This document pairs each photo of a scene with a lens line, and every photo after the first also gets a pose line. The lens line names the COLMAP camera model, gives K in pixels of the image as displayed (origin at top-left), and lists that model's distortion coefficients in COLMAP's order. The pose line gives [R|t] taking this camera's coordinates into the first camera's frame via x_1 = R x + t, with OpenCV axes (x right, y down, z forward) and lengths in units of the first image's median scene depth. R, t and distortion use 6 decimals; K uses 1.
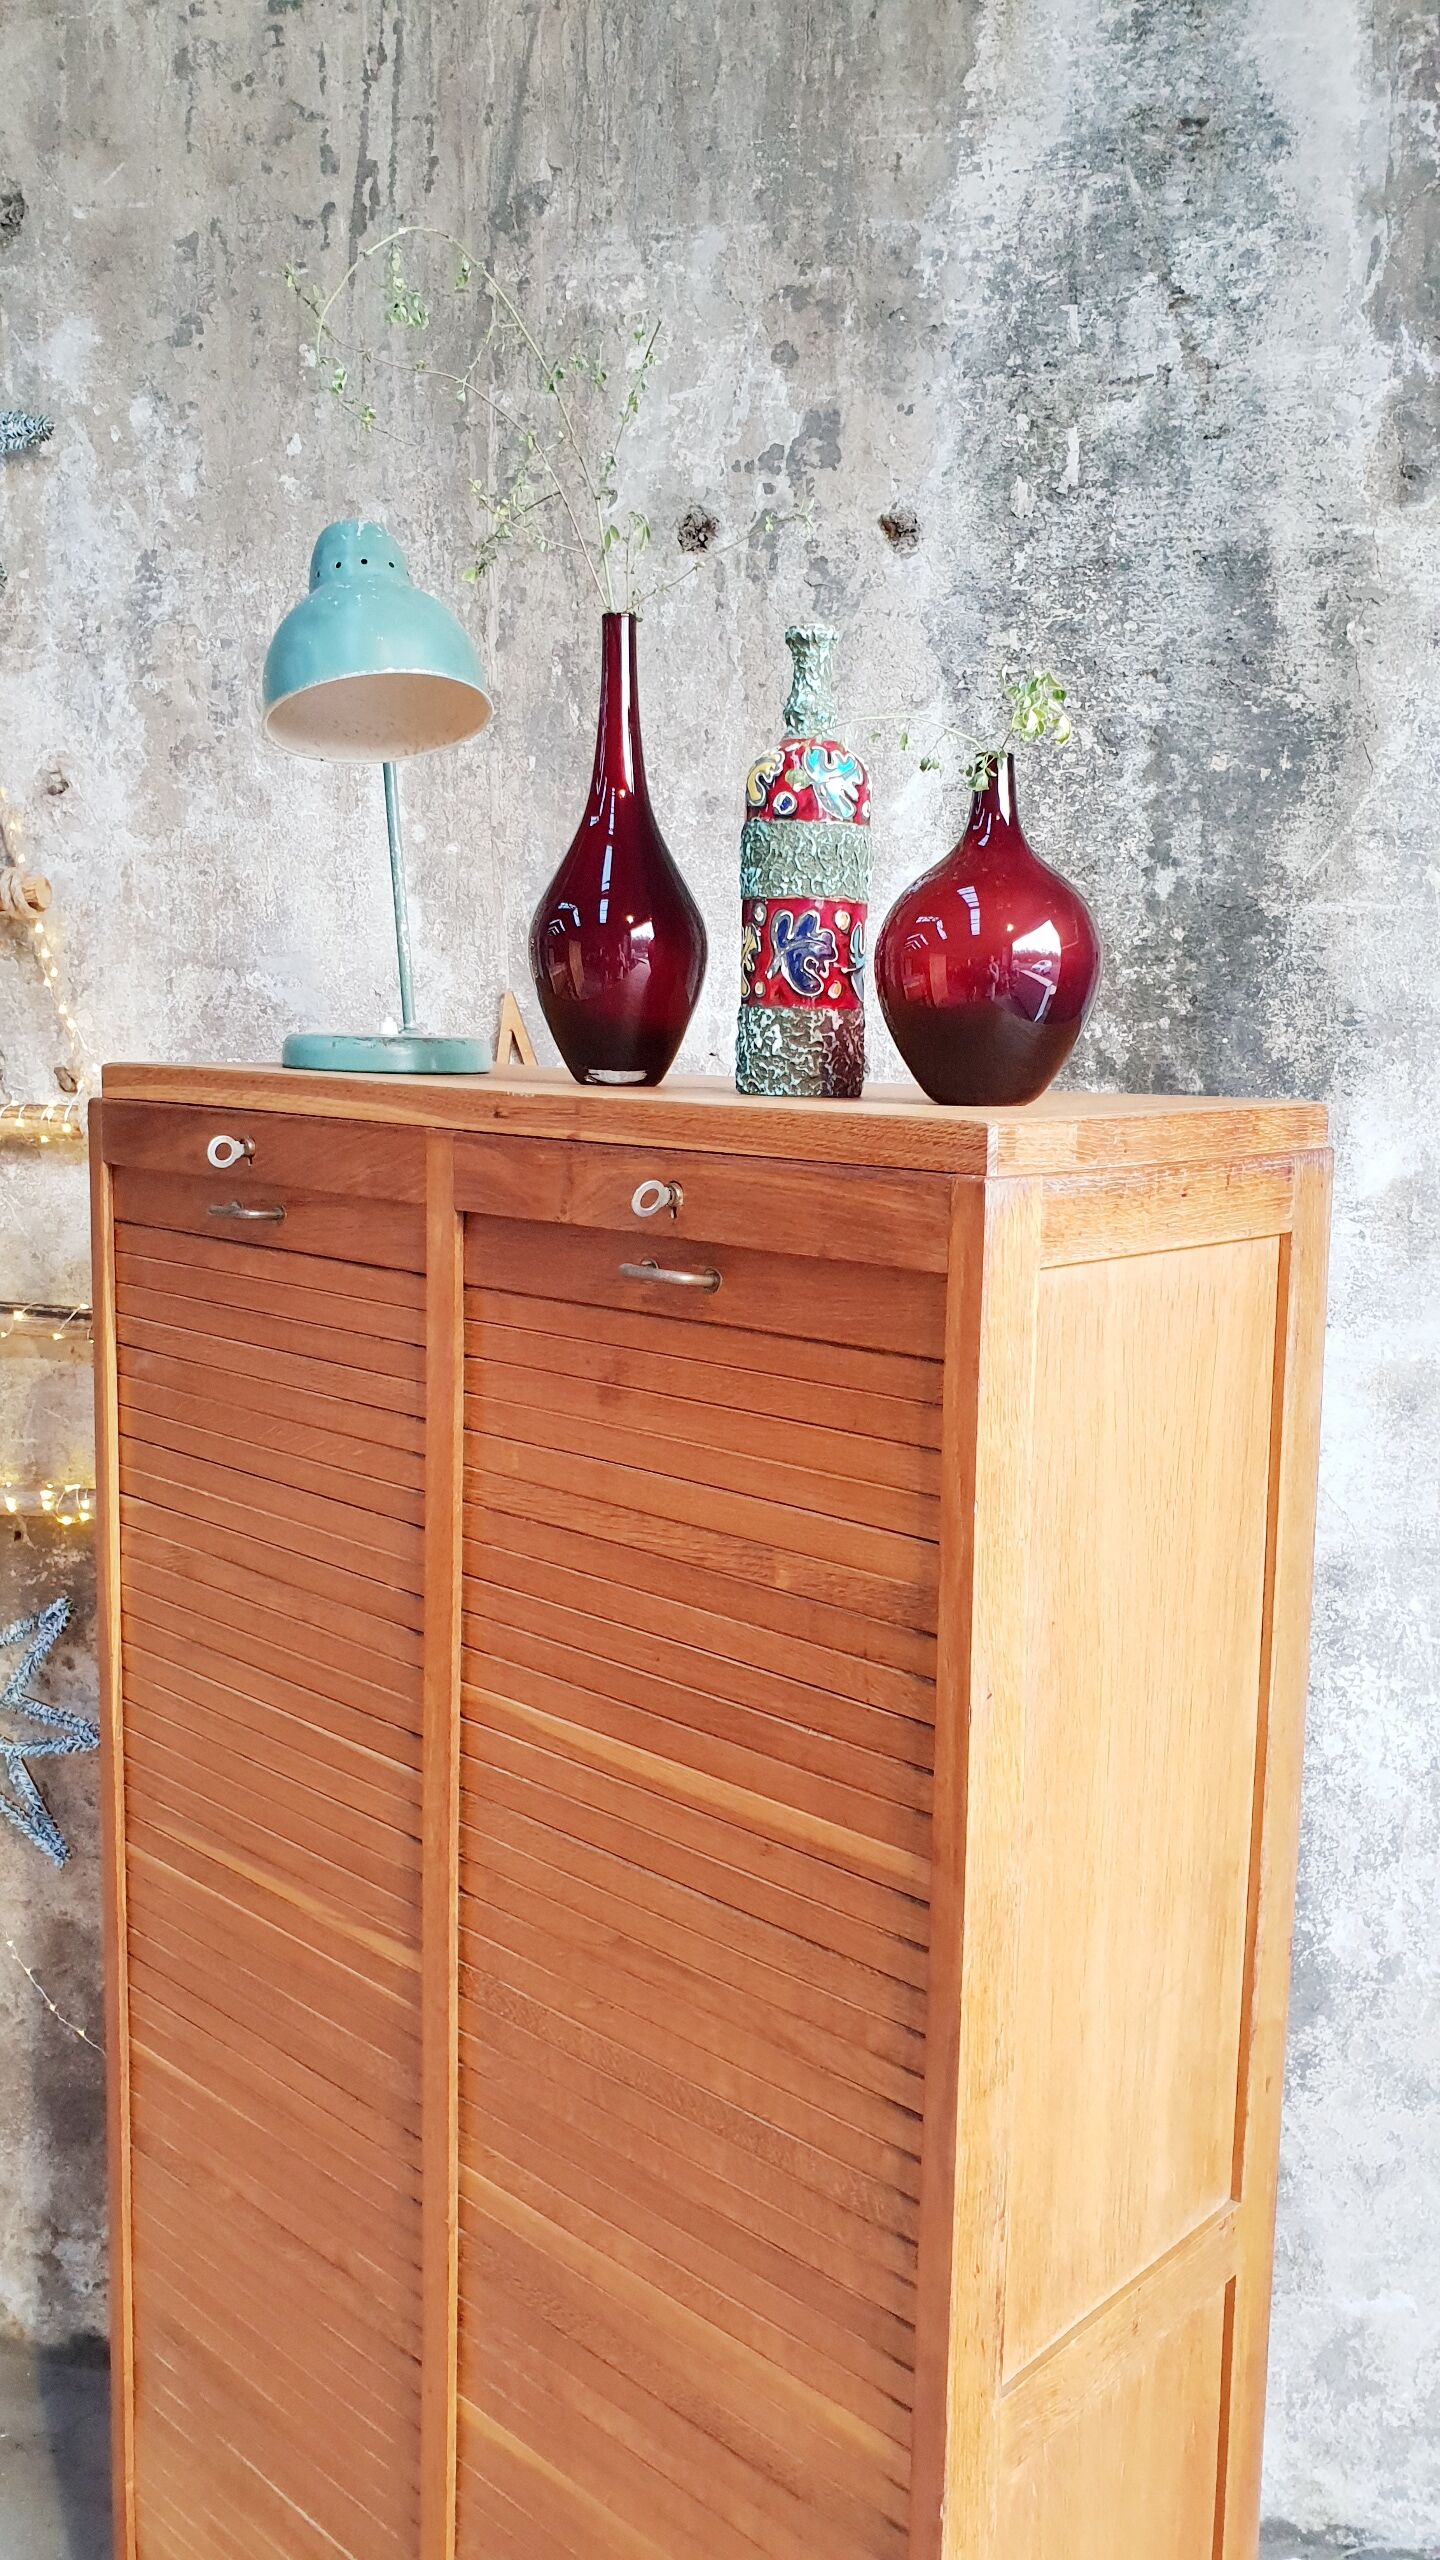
lens RADIAL K [[1999.9, 0, 746.3], [0, 1999.9, 1264.3], [0, 0, 1]] dist [-0.015746, 0.045221]
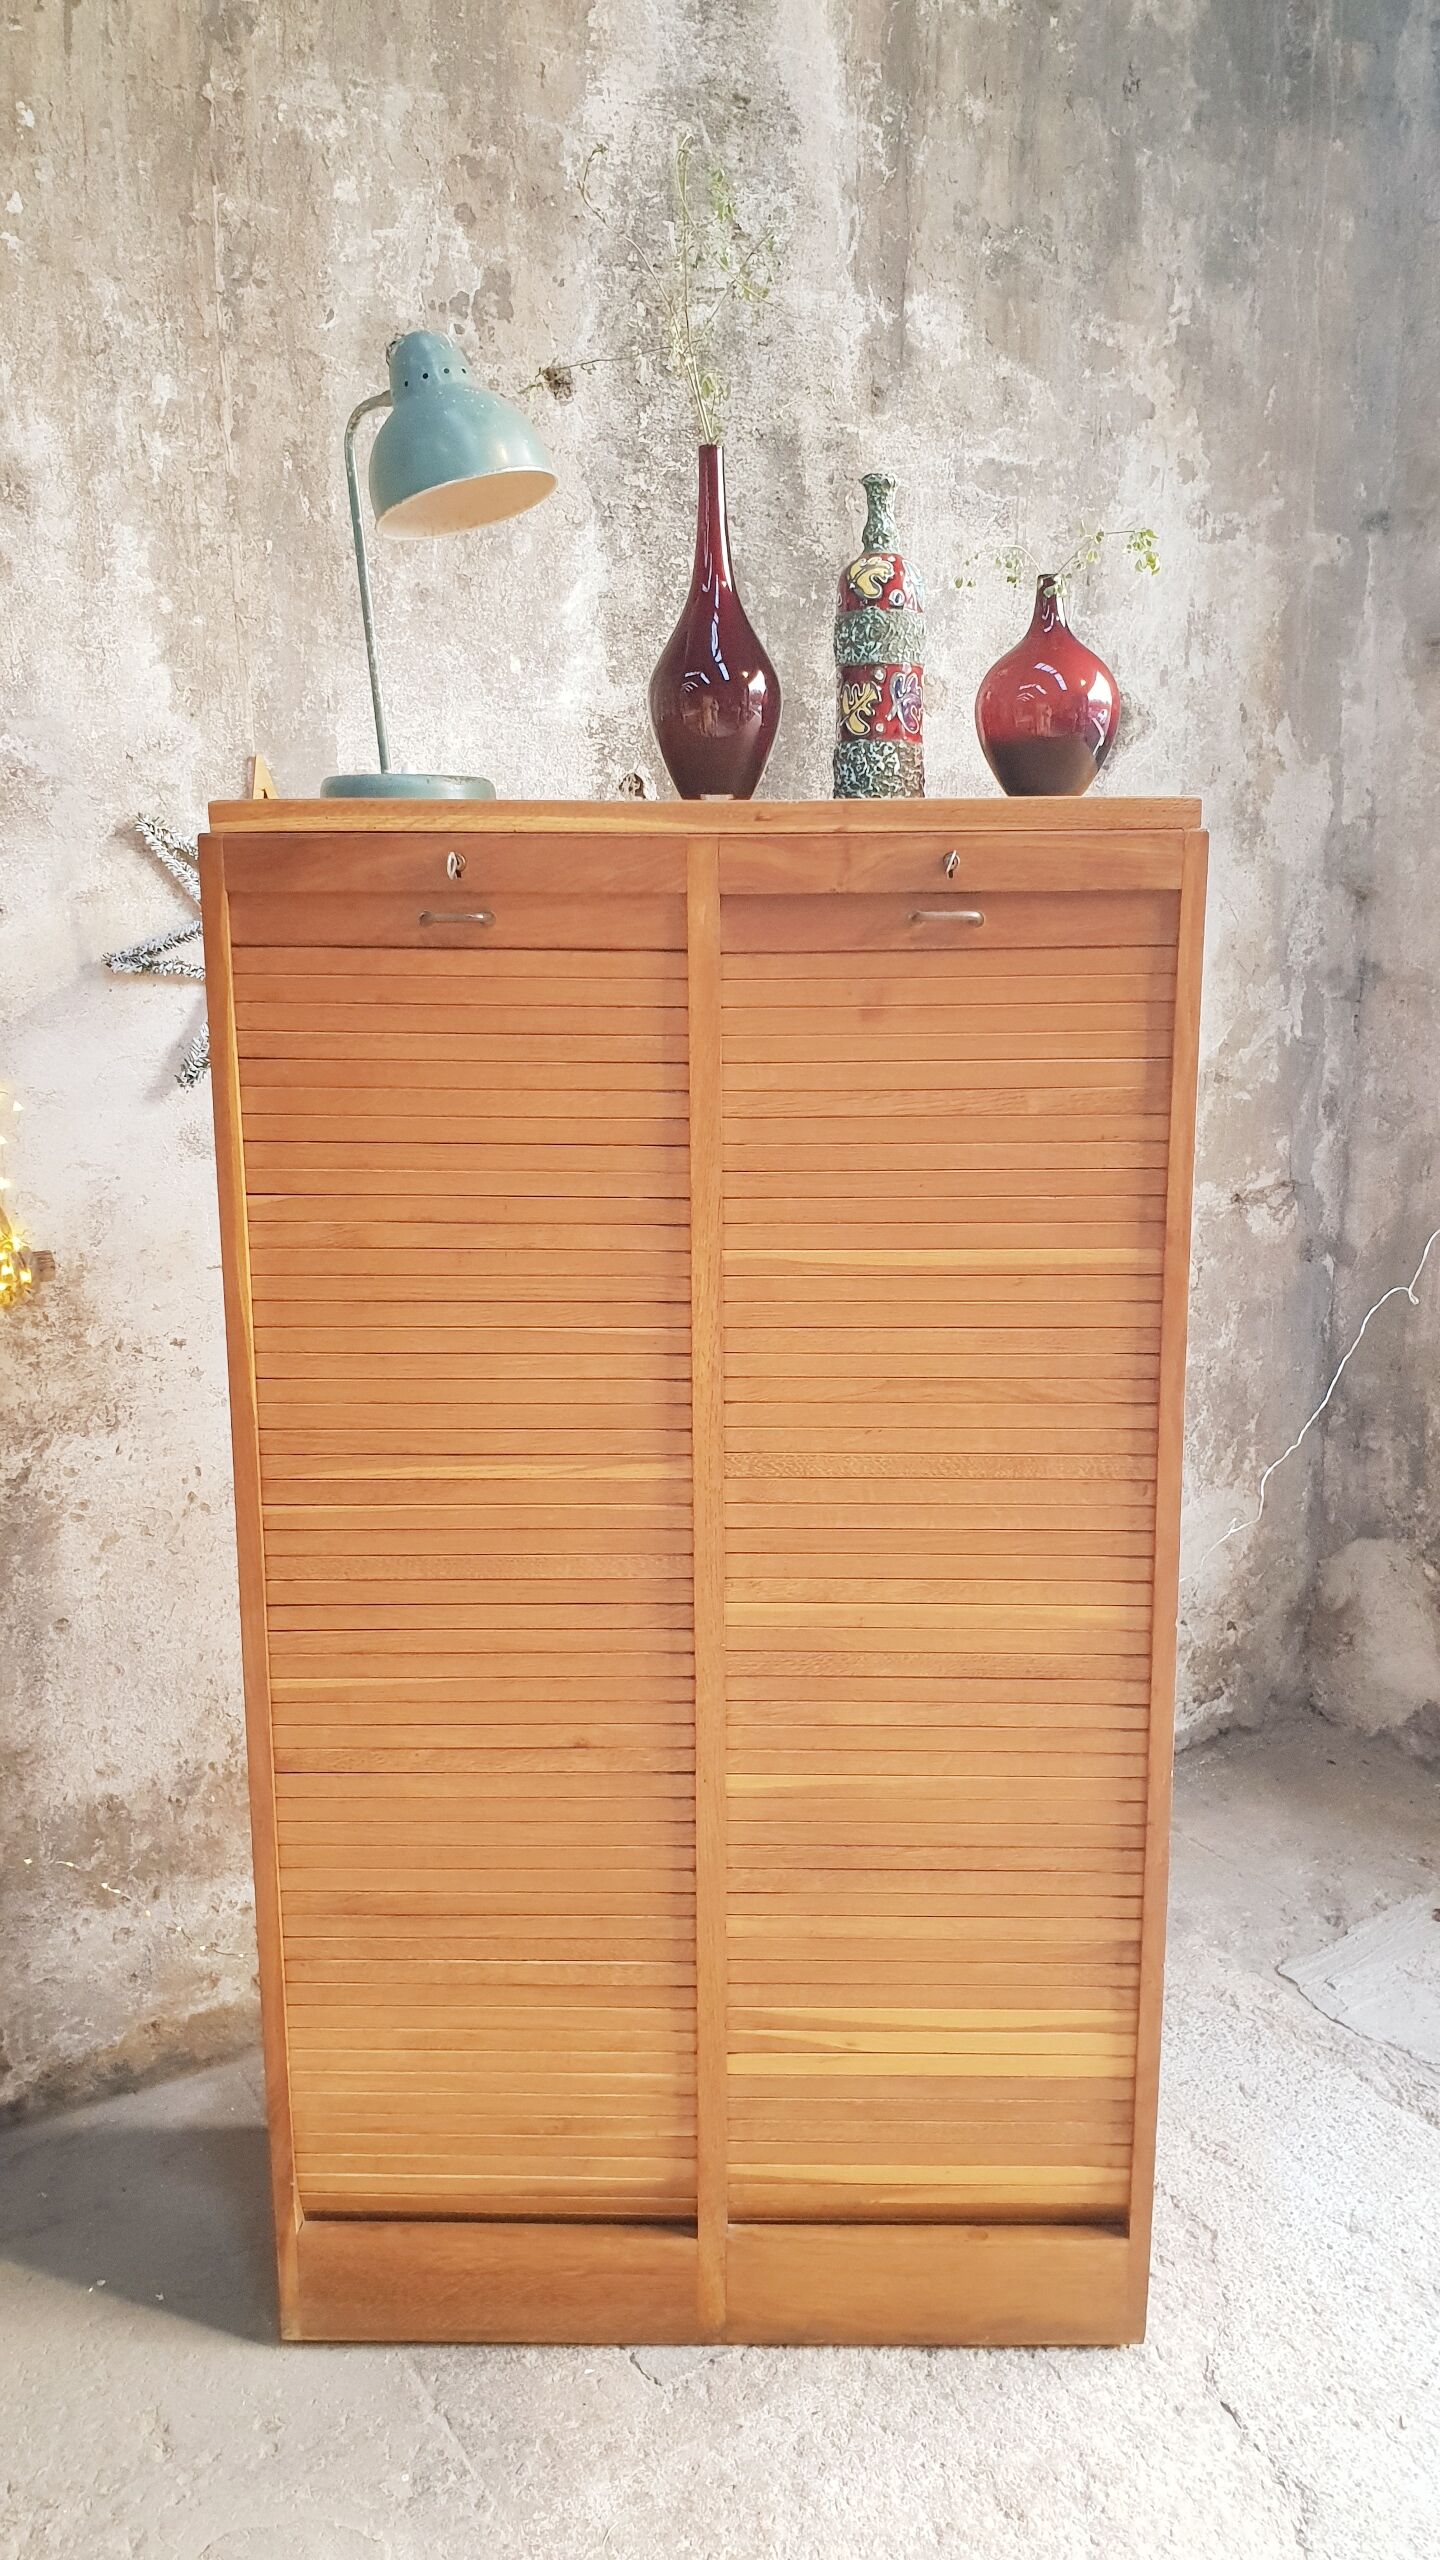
lens RADIAL K [[2007.6, 0, 759.8], [0, 2007.6, 1283.3], [0, 0, 1]] dist [-0.021971, 0.058615]
pose [[0.741231, -0.155599, 0.652966, -0.742912], [0.103808, 0.987631, 0.117507, 0.055107], [-0.663174, -0.019317, 0.748216, -0.029914]]
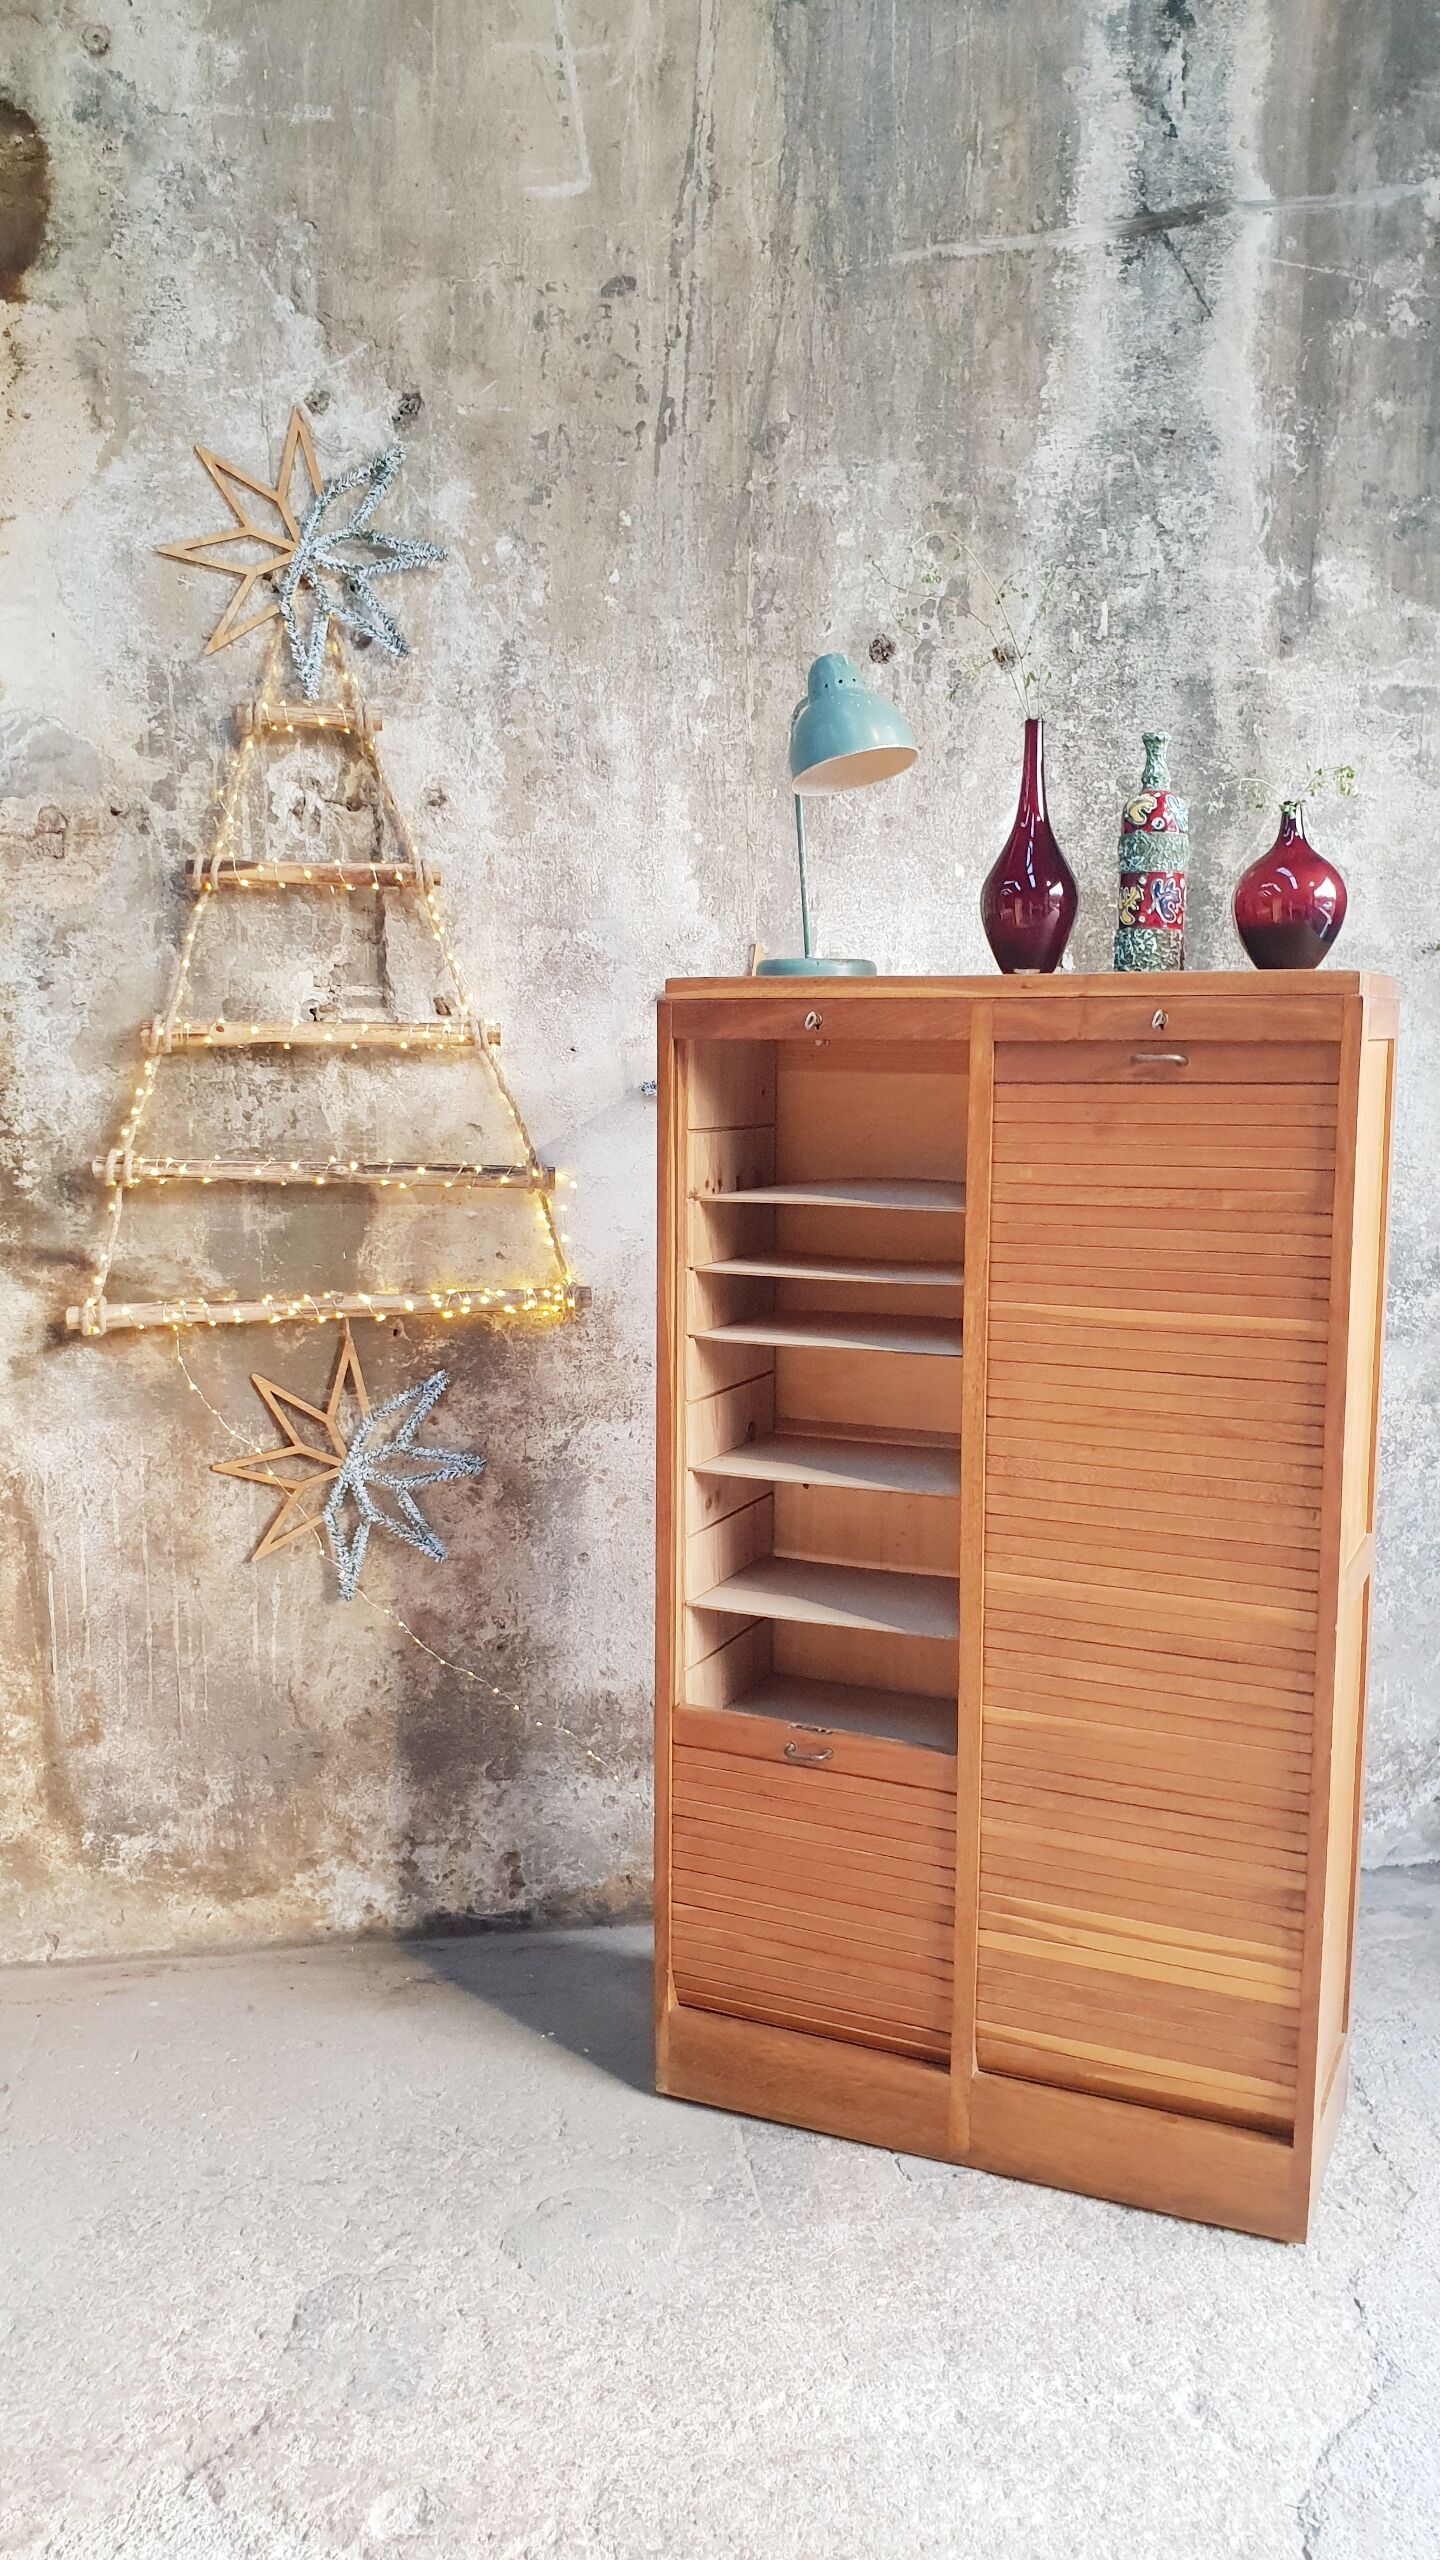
lens RADIAL K [[1982.8, 0, 760.8], [0, 1982.8, 1283.4], [0, 0, 1]] dist [0.080386, -0.215456]
pose [[0.941826, -0.056795, 0.331268, -0.692555], [0.055821, 0.998363, 0.012462, 0.116342], [-0.331434, 0.006754, 0.943454, -0.482721]]
